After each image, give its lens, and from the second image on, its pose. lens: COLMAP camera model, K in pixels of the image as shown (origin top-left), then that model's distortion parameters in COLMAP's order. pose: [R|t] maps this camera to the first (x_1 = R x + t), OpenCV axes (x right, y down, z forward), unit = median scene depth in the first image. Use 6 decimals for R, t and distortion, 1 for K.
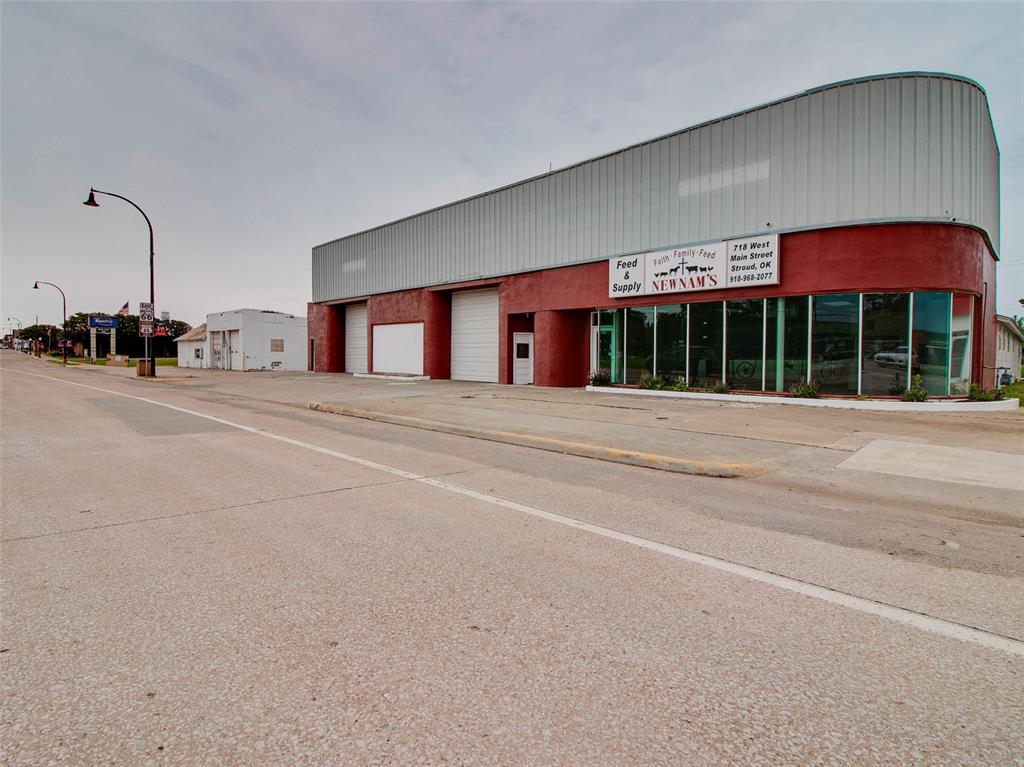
lens RADIAL K [[528.6, 0, 500.1], [0, 528.6, 385.4], [0, 0, 1]] dist [-0.014564, -0.002910]
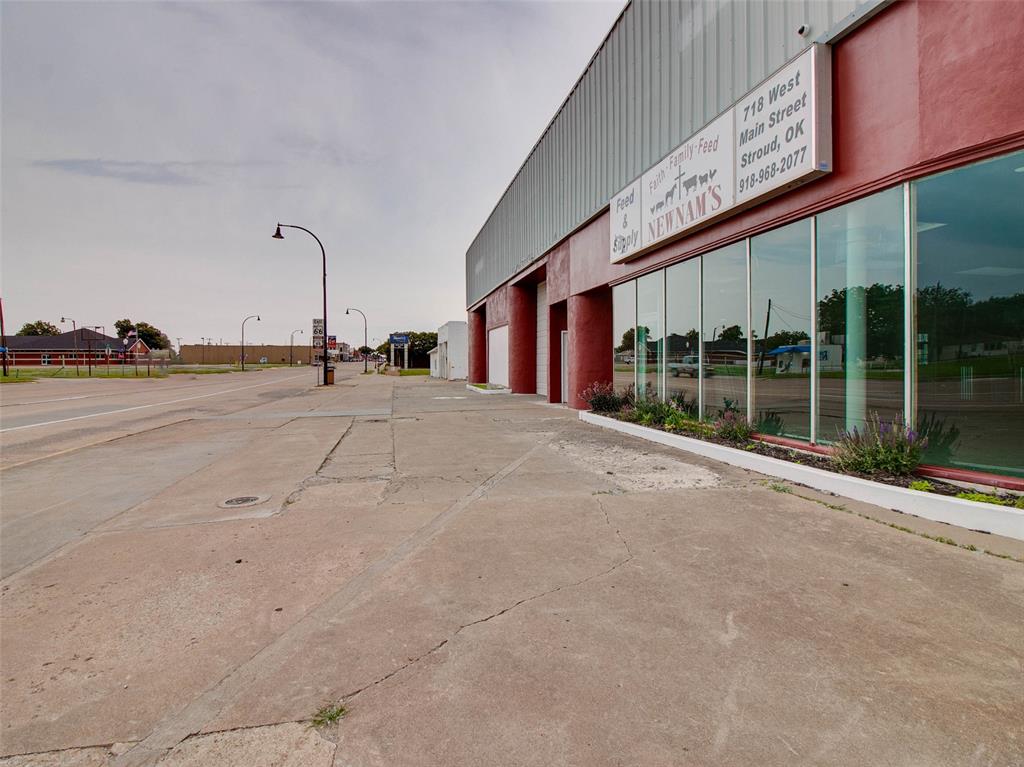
lens RADIAL K [[528.6, 0, 513.0], [0, 528.6, 375.5], [0, 0, 1]] dist [-0.014564, -0.002910]
pose [[0.850034, 0.001656, -0.526725, 0.456548], [-0.021147, 0.999296, -0.030985, -0.020964], [0.526303, 0.037477, 0.849471, 0.472266]]
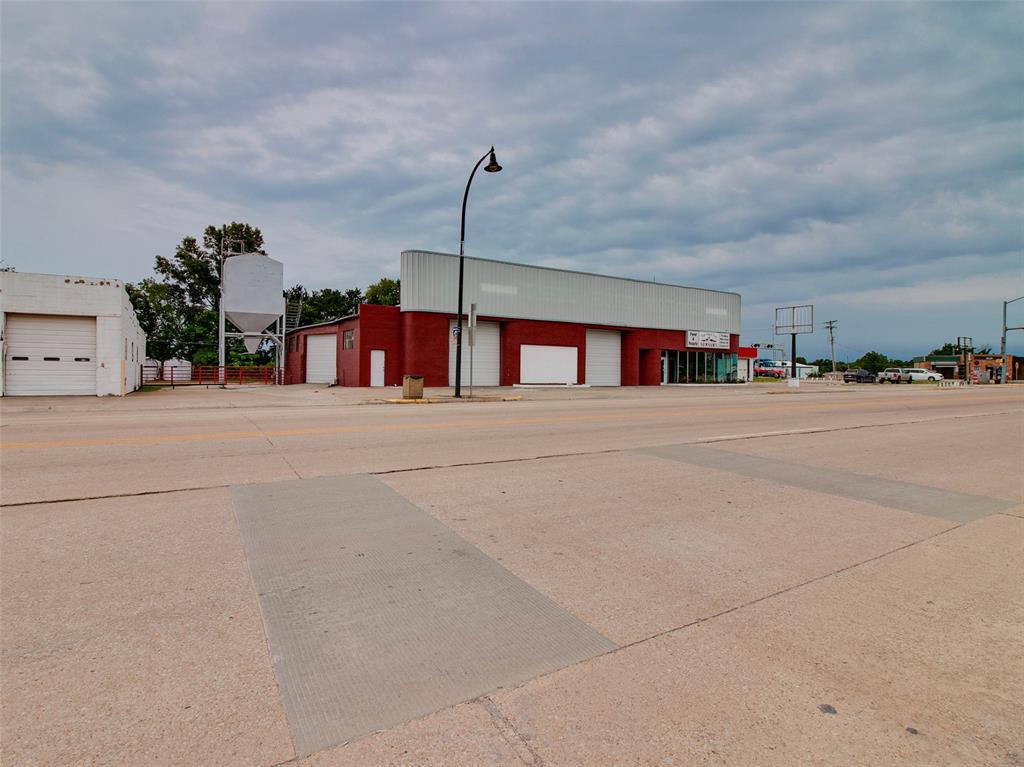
lens RADIAL K [[528.6, 0, 507.4], [0, 528.6, 356.2], [0, 0, 1]] dist [-0.014564, -0.002910]
pose [[0.243774, 0.041949, 0.968924, -2.470201], [0.053883, 0.996935, -0.056719, -0.033962], [-0.968334, 0.066035, 0.240767, 1.303909]]
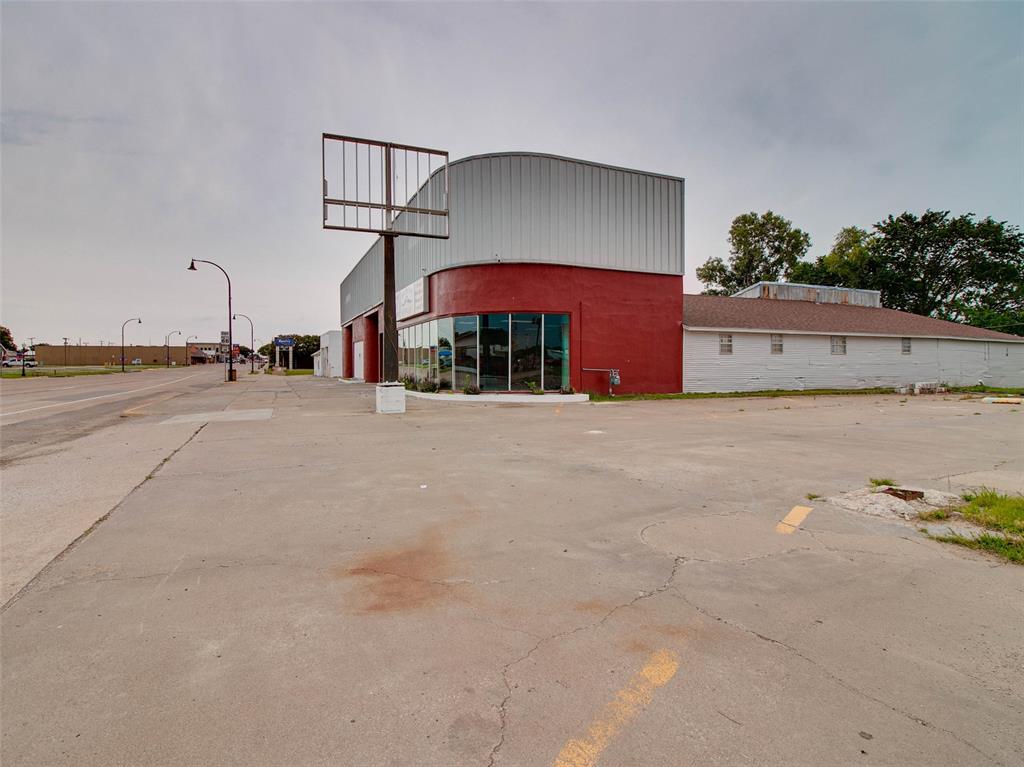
lens RADIAL K [[528.6, 0, 508.4], [0, 528.6, 376.1], [0, 0, 1]] dist [-0.014564, -0.002910]
pose [[0.936743, -0.004179, -0.349994, 1.026827], [-0.008002, 0.999412, -0.033350, 0.020647], [0.349927, 0.034041, 0.936158, -0.184297]]
